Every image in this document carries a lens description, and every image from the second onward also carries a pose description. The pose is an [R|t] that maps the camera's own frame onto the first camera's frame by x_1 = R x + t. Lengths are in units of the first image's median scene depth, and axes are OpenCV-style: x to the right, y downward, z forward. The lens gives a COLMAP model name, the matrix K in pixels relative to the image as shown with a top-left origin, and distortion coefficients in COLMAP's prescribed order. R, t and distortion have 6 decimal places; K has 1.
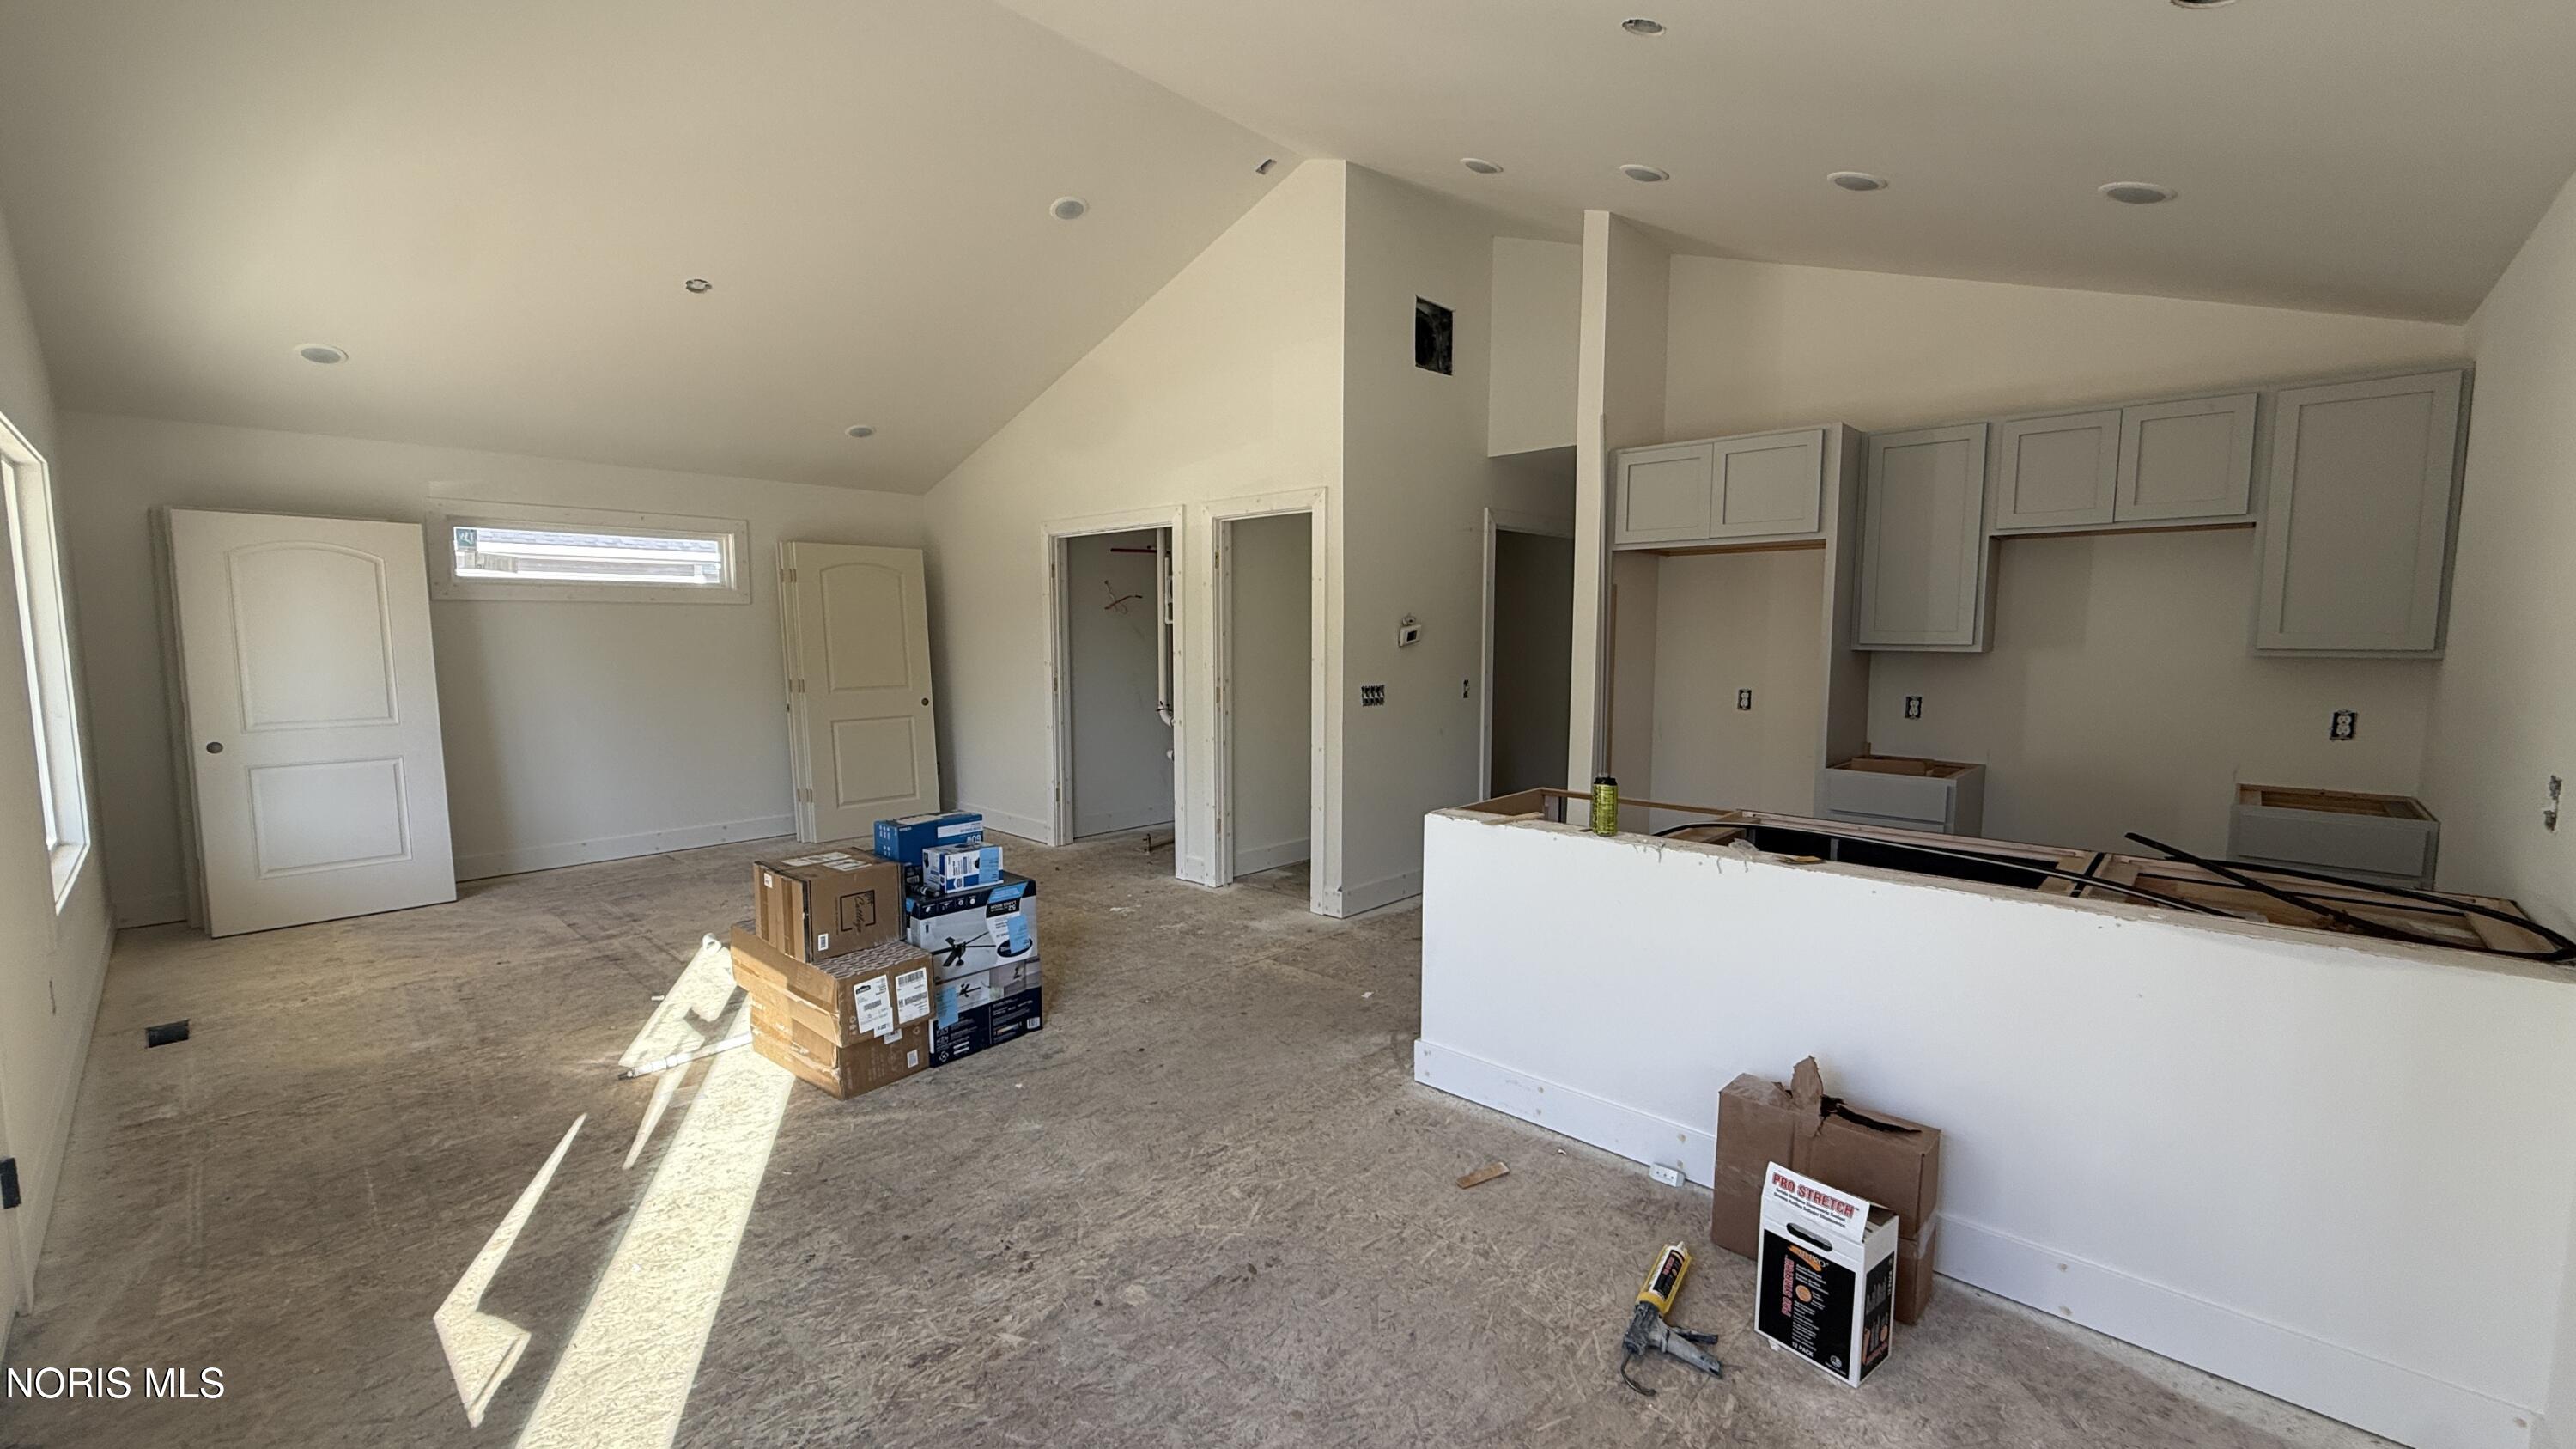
lens RADIAL K [[1024.8, 0, 1278.2], [0, 1024.8, 723.7], [0, 0, 1]] dist [0.002270, 0.000413]
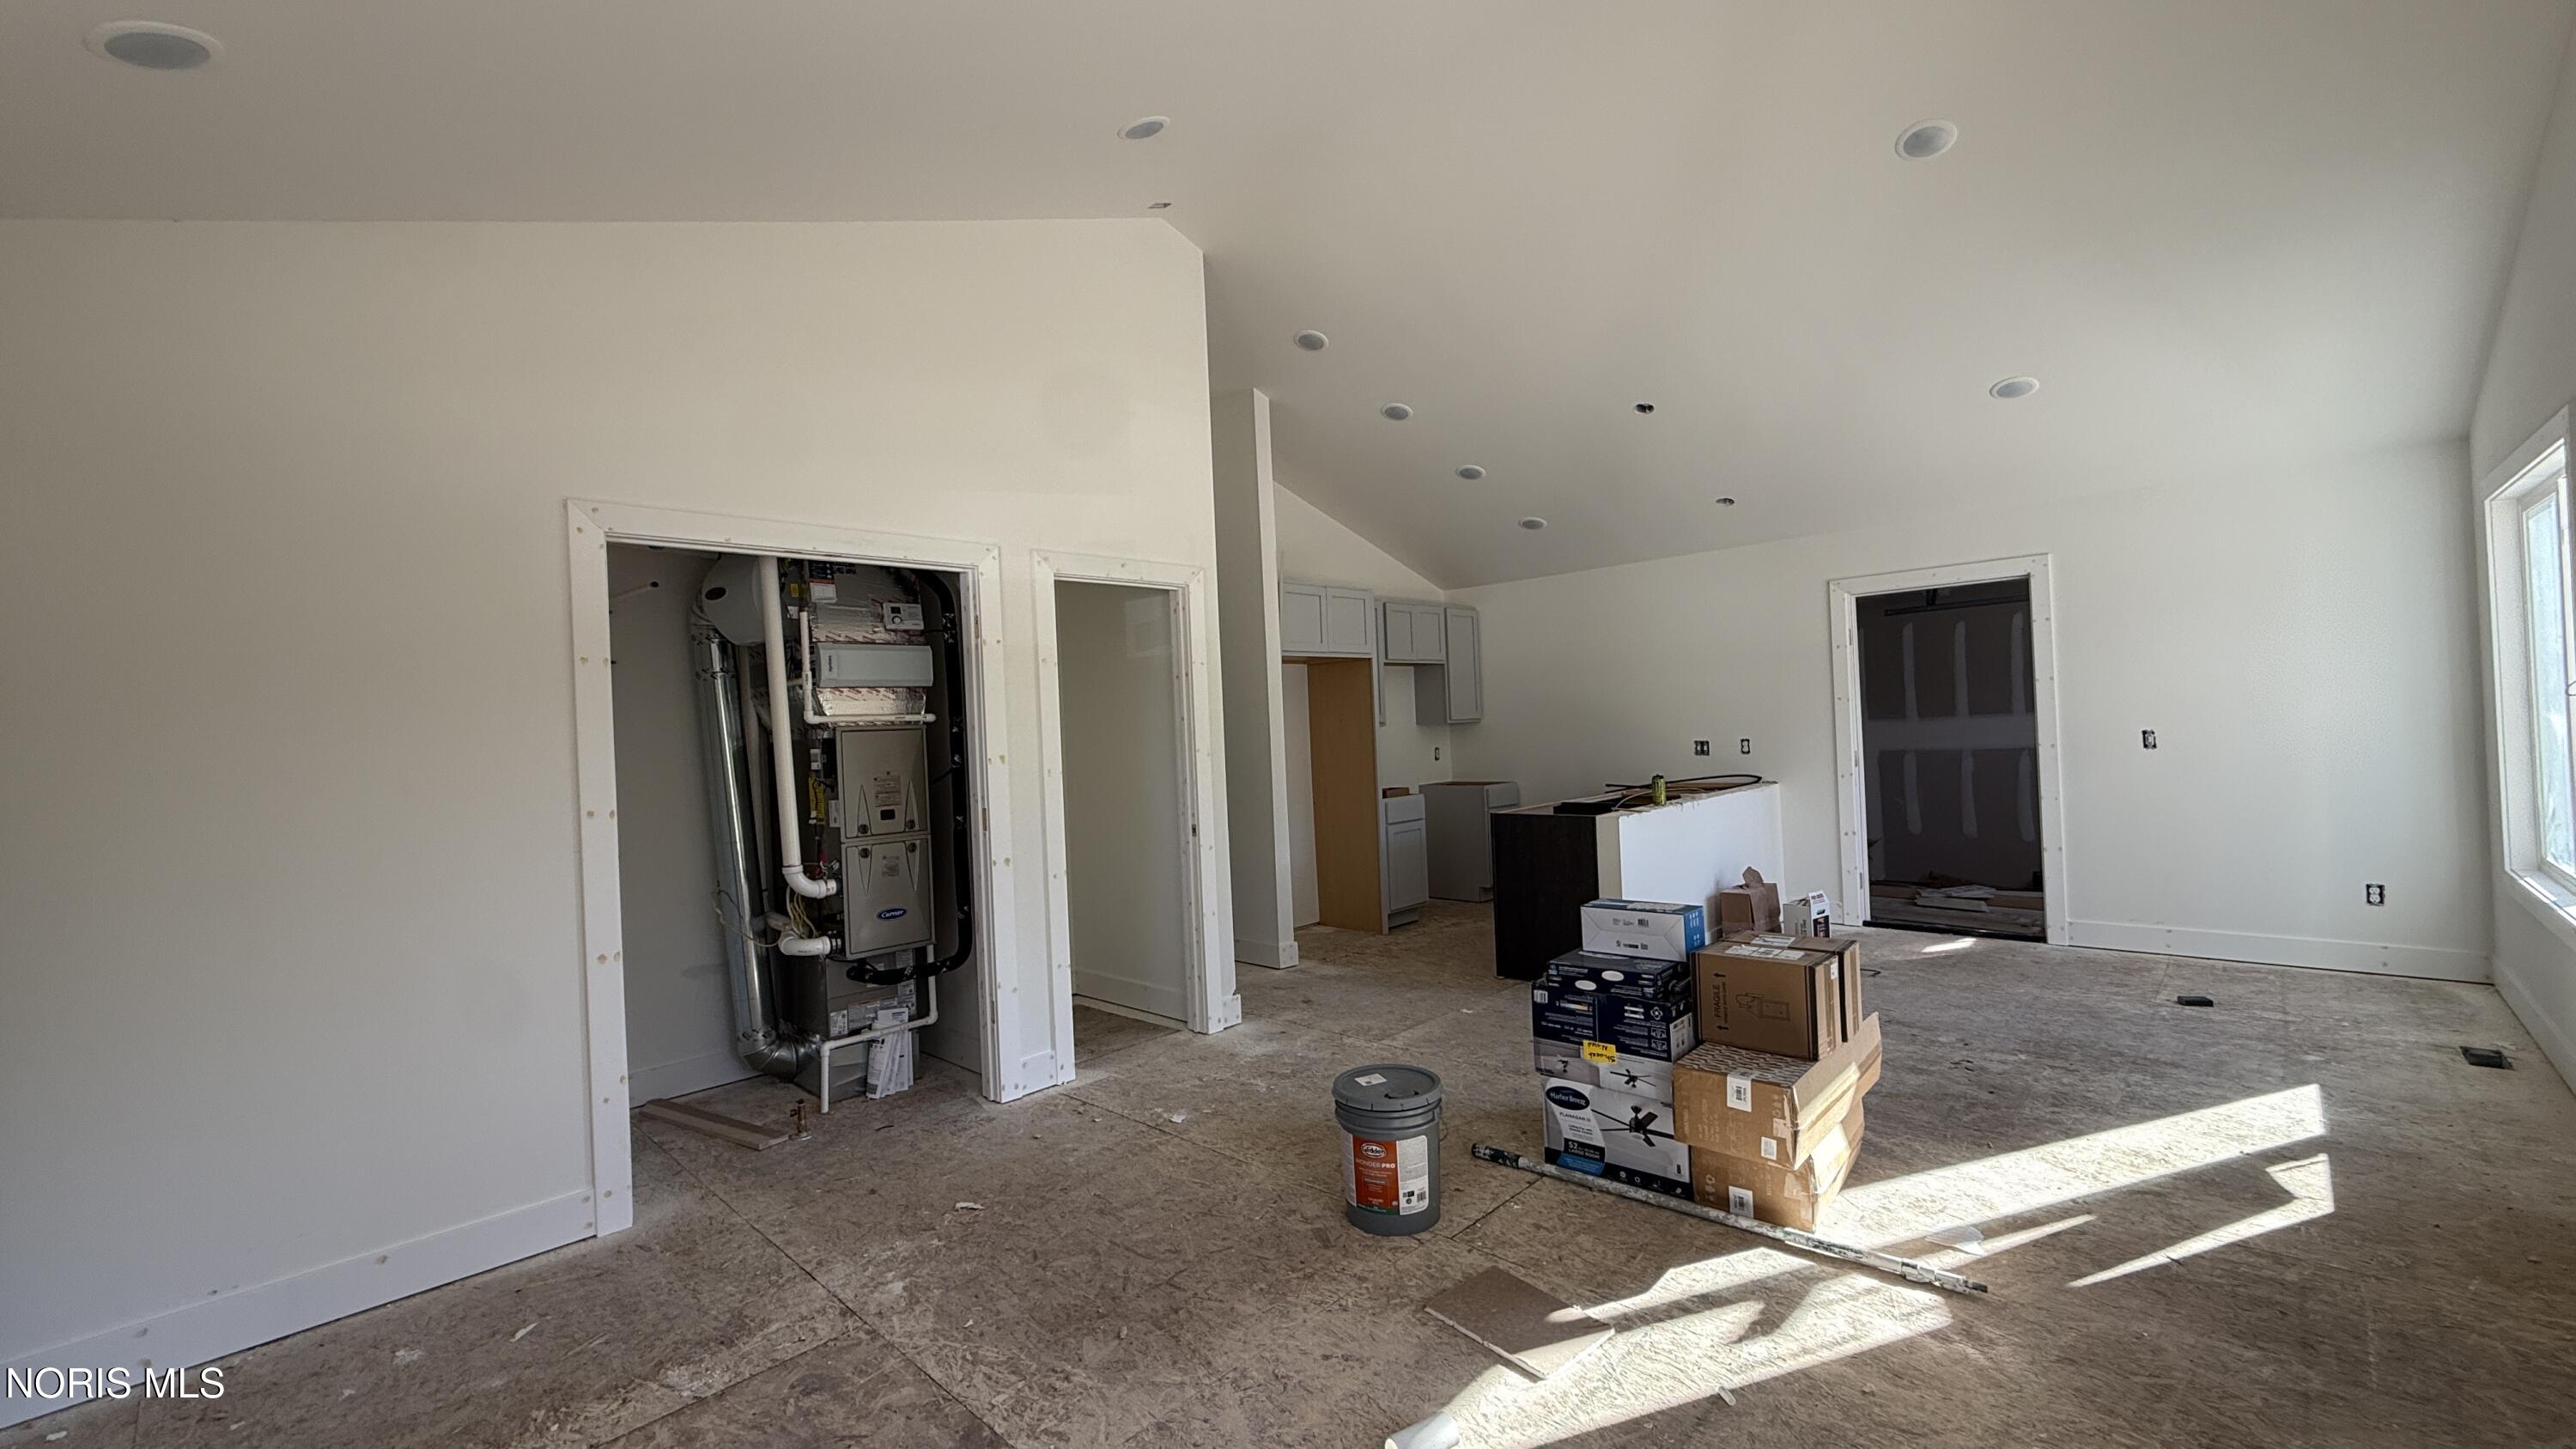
lens RADIAL K [[1024.8, 0, 1280.4], [0, 1024.8, 730.0], [0, 0, 1]] dist [0.002270, 0.000413]
pose [[0.009292, -0.004685, 0.999946, -1.514745], [0.136312, 0.990660, 0.003375, -0.128851], [-0.990622, 0.136273, 0.009844, 1.584600]]
